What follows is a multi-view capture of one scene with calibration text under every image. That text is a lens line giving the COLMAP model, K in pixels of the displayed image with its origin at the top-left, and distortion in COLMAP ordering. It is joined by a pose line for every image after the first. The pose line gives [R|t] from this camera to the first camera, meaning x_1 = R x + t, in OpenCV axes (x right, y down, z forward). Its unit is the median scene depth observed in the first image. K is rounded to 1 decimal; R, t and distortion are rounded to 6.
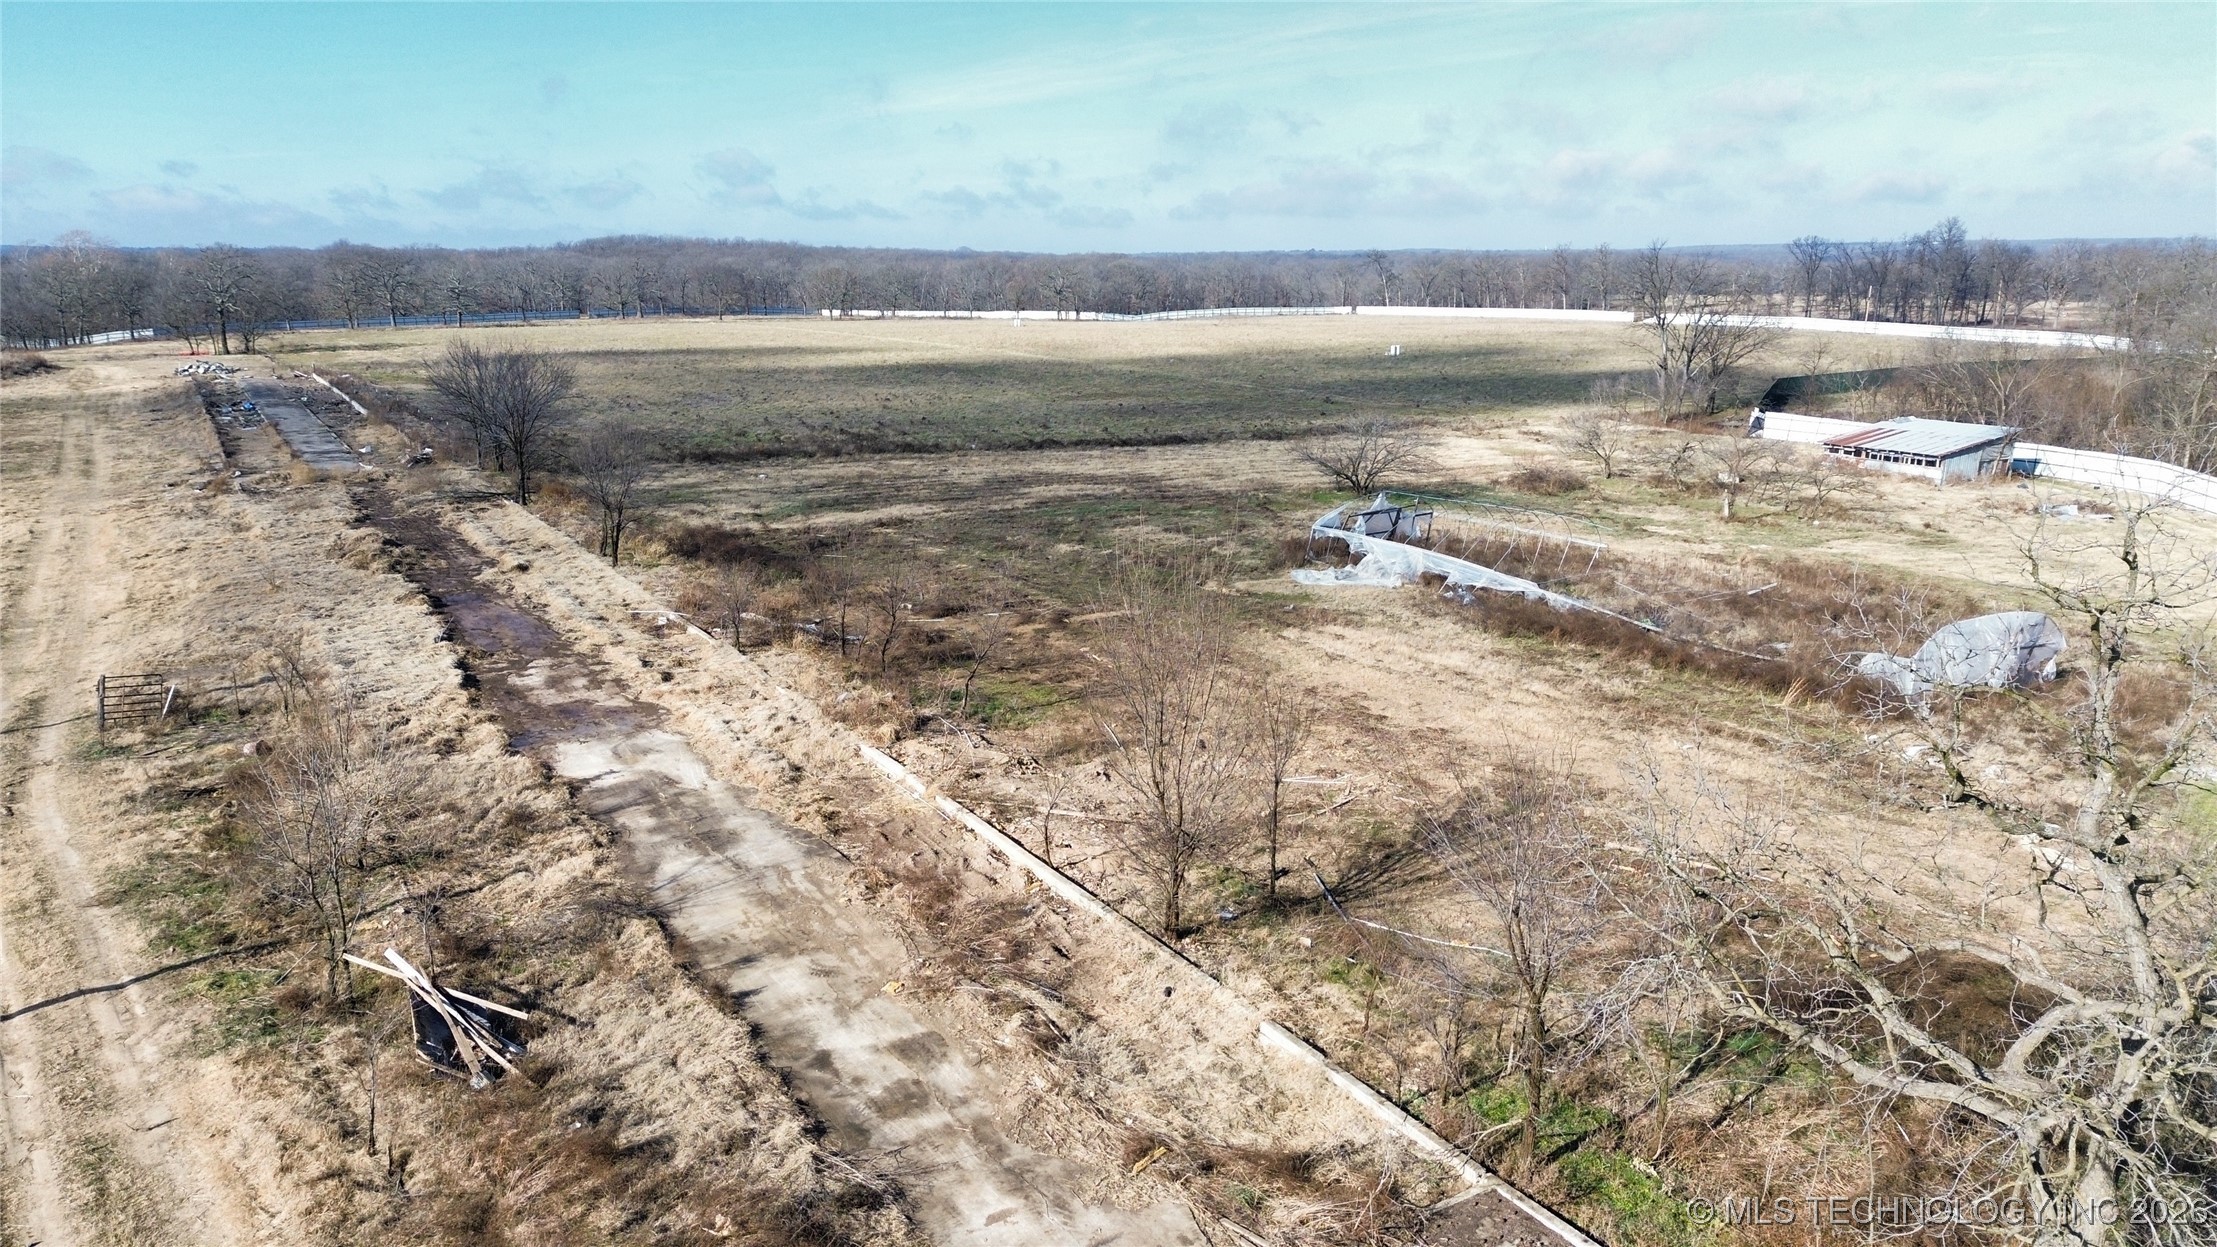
lens RADIAL K [[1553.7, 0, 1111.4], [0, 1553.7, 639.7], [0, 0, 1]] dist [0.084552, -0.093748]
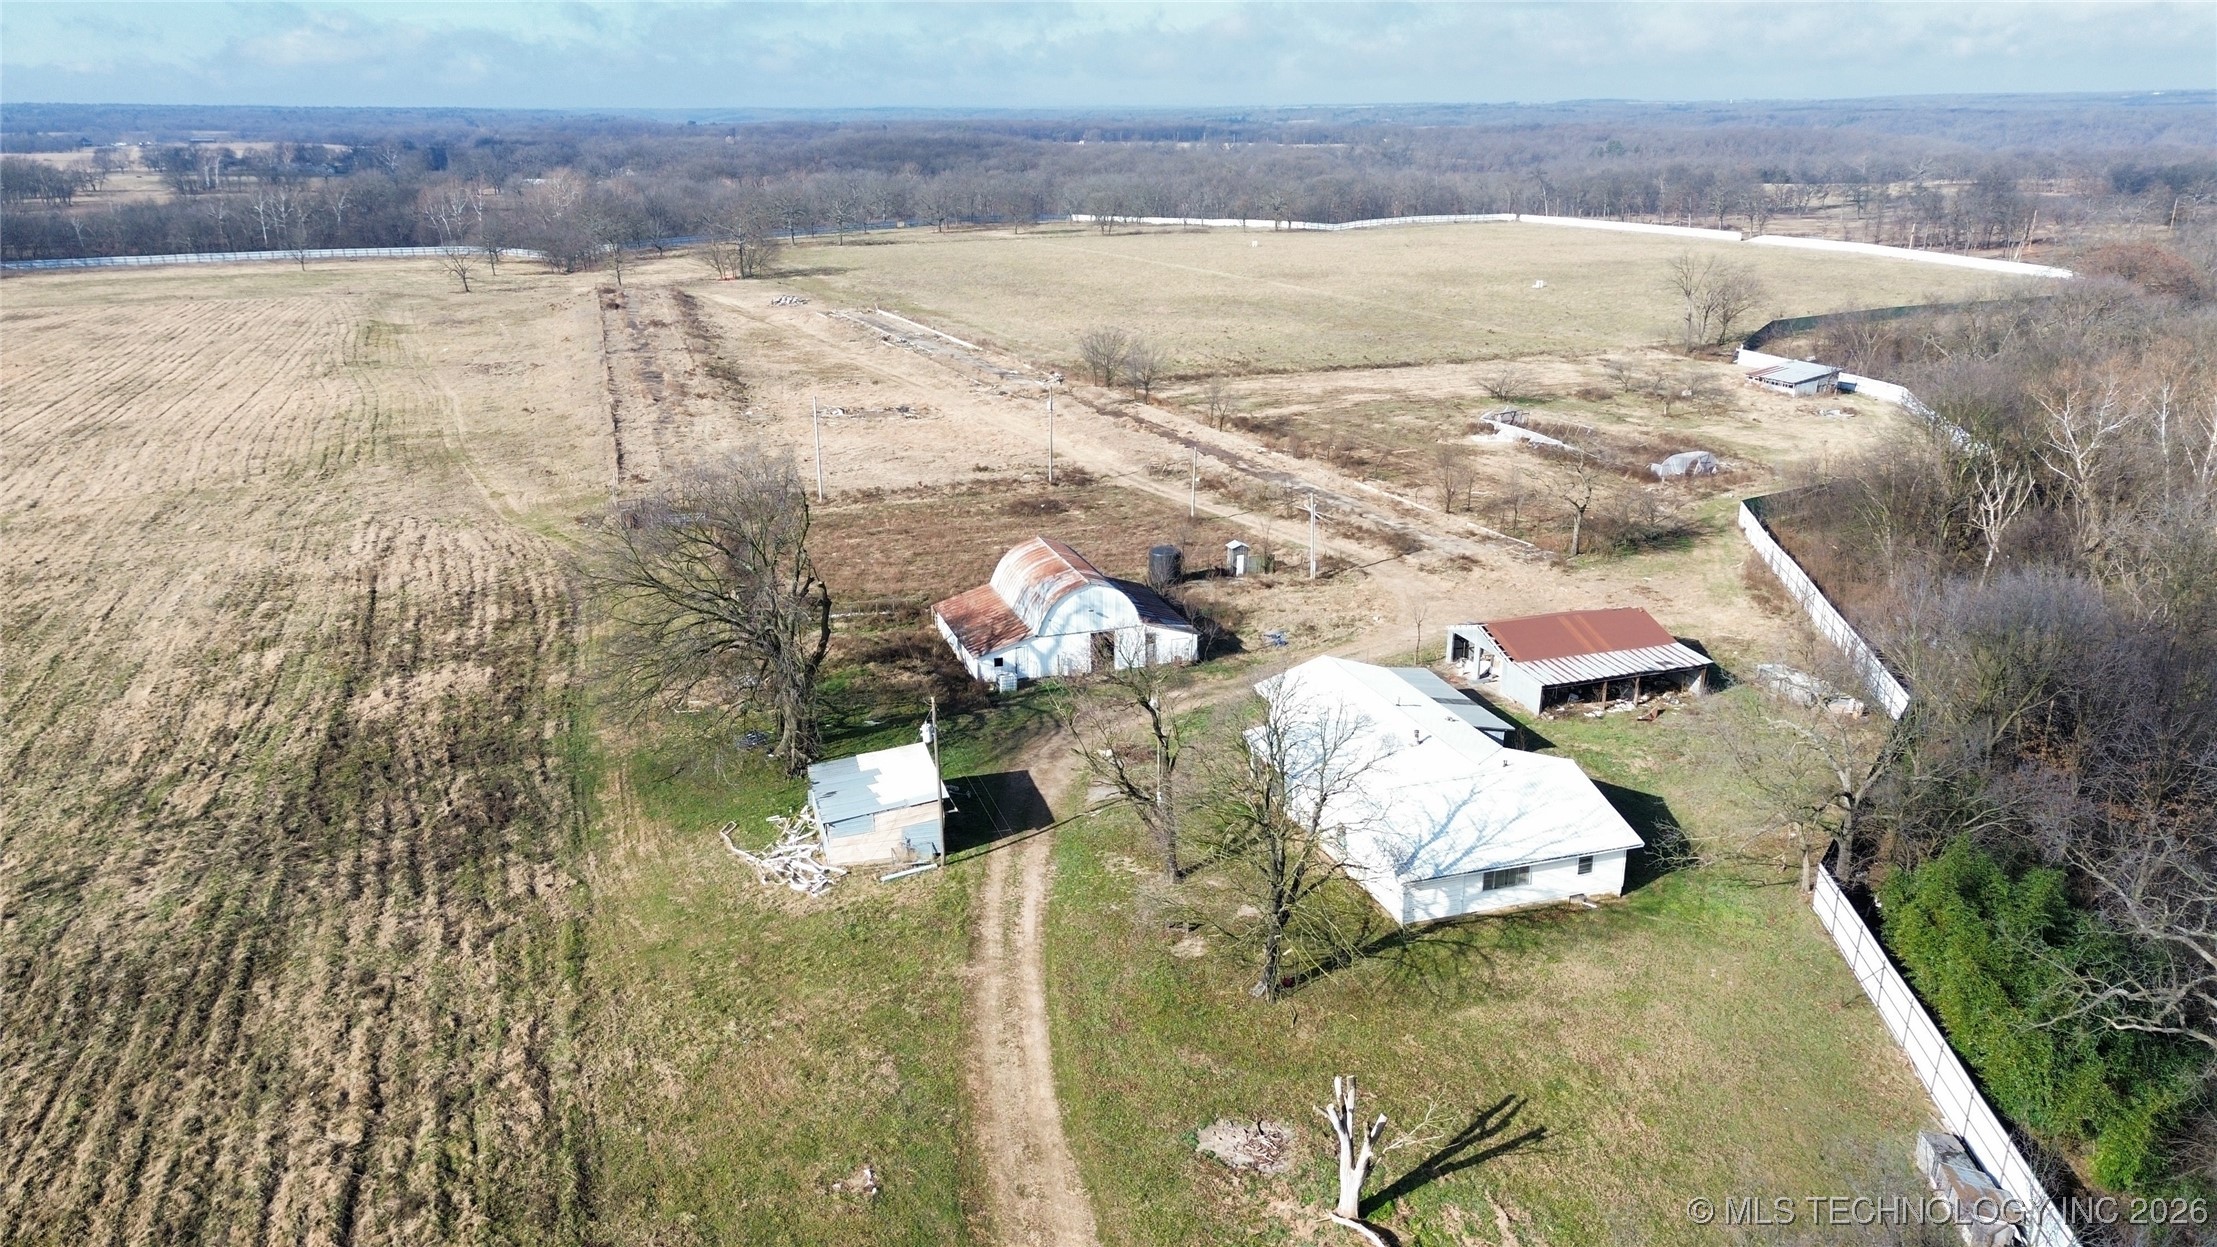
lens RADIAL K [[1556.1, 0, 1104.8], [0, 1556.1, 616.1], [0, 0, 1]] dist [0.075728, -0.074733]
pose [[0.994825, 0.026495, -0.098087, -0.034521], [-0.019163, 0.997003, 0.074947, 0.010864], [0.099779, -0.072680, 0.992352, -0.253383]]
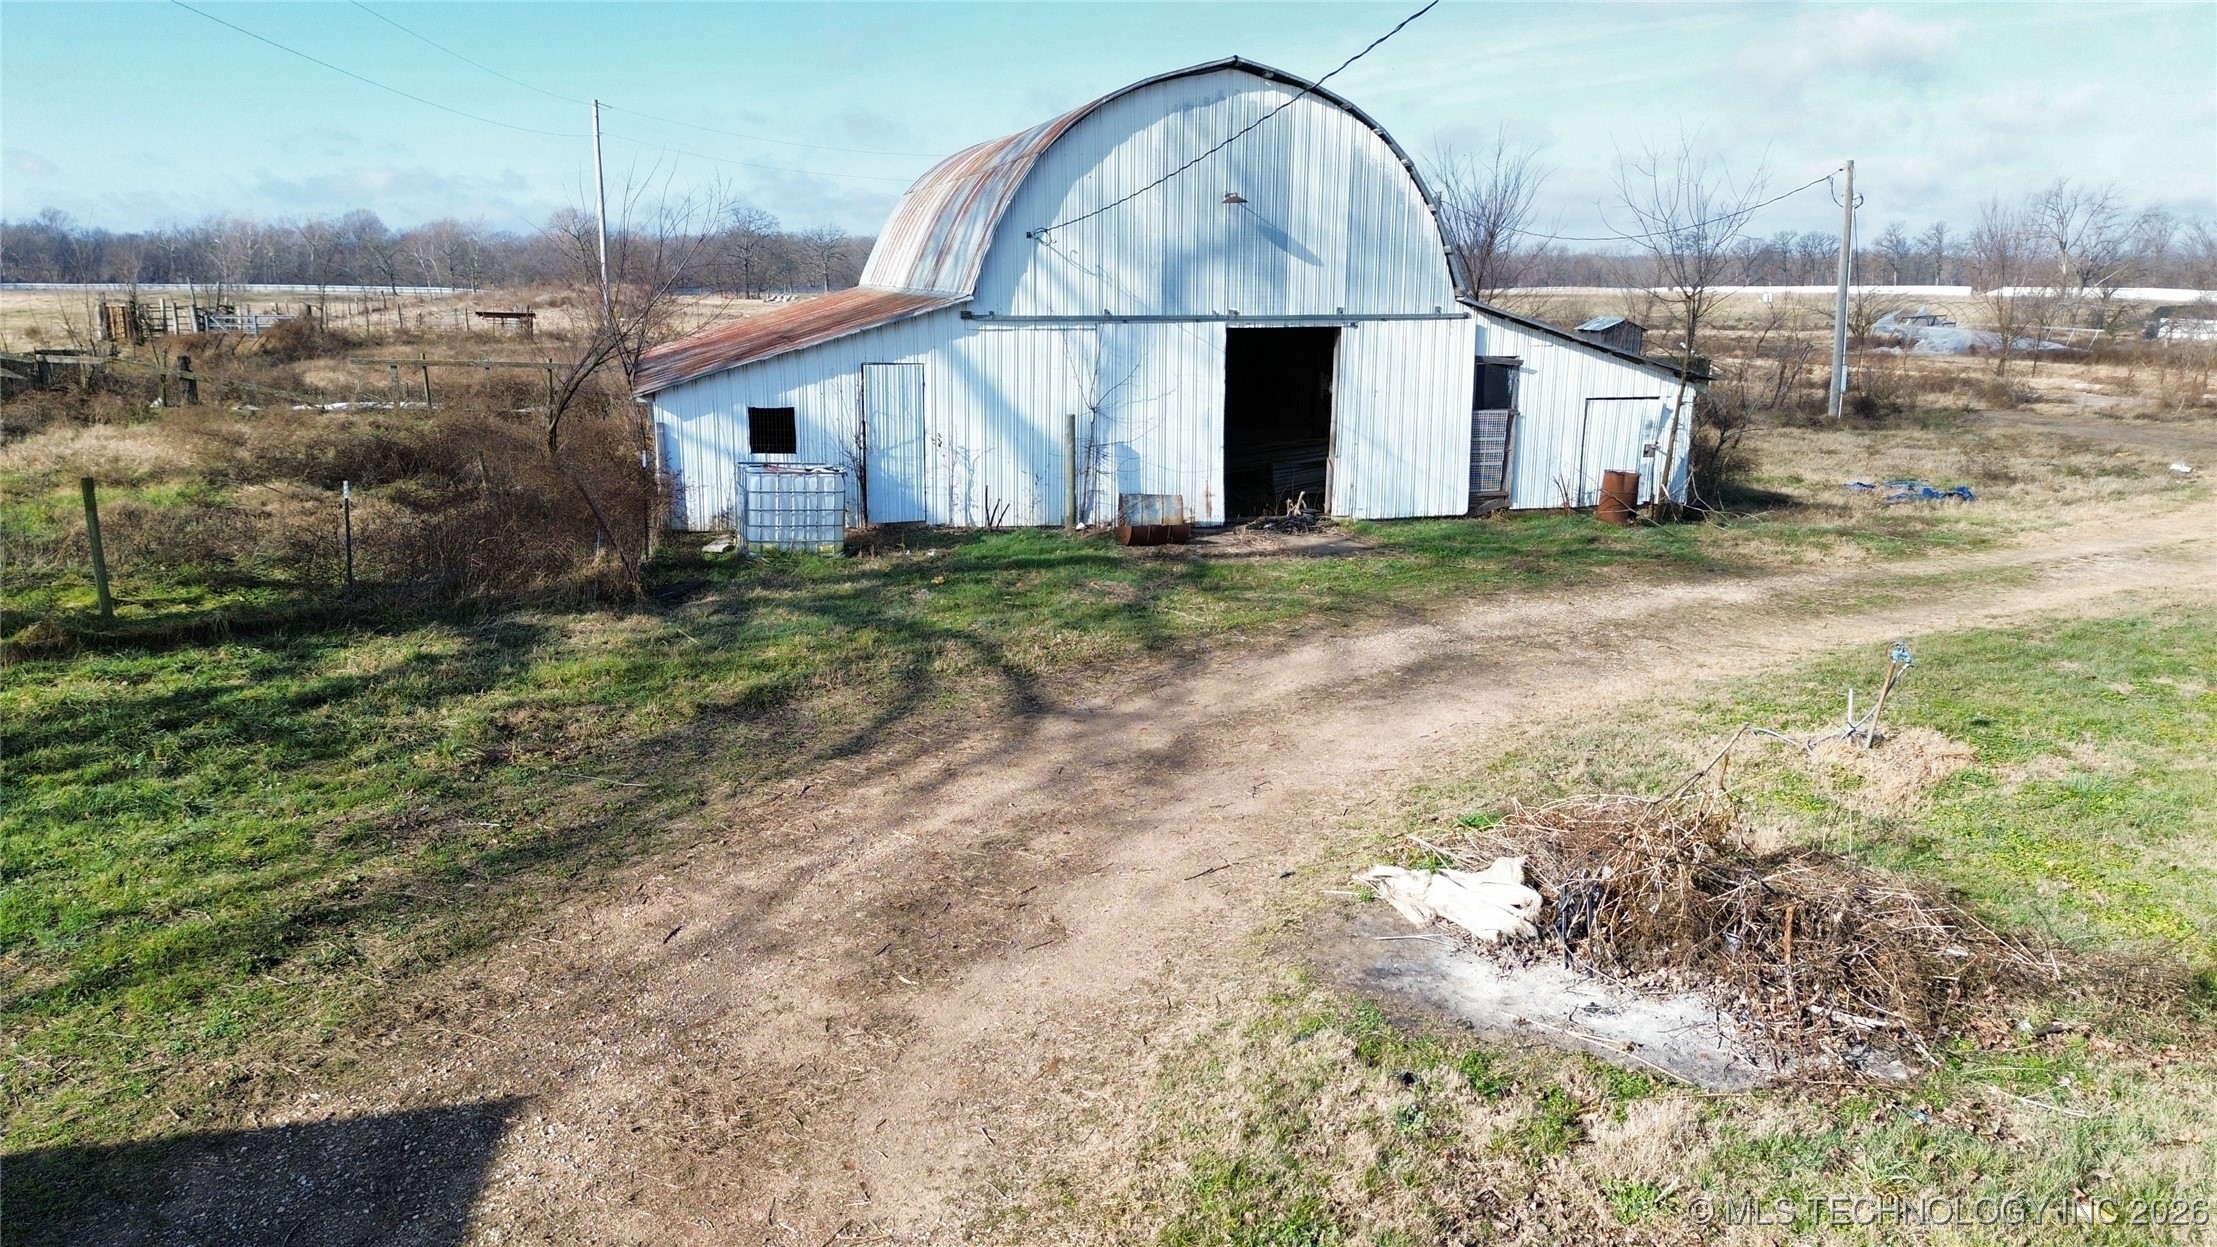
lens RADIAL K [[1566.1, 0, 1124.0], [0, 1566.1, 620.6], [0, 0, 1]] dist [0.069938, -0.066956]
pose [[0.989661, 0.035870, -0.138869, -0.054116], [-0.038712, 0.999092, -0.017816, 0.039082], [0.138104, 0.023008, 0.990150, -0.084367]]
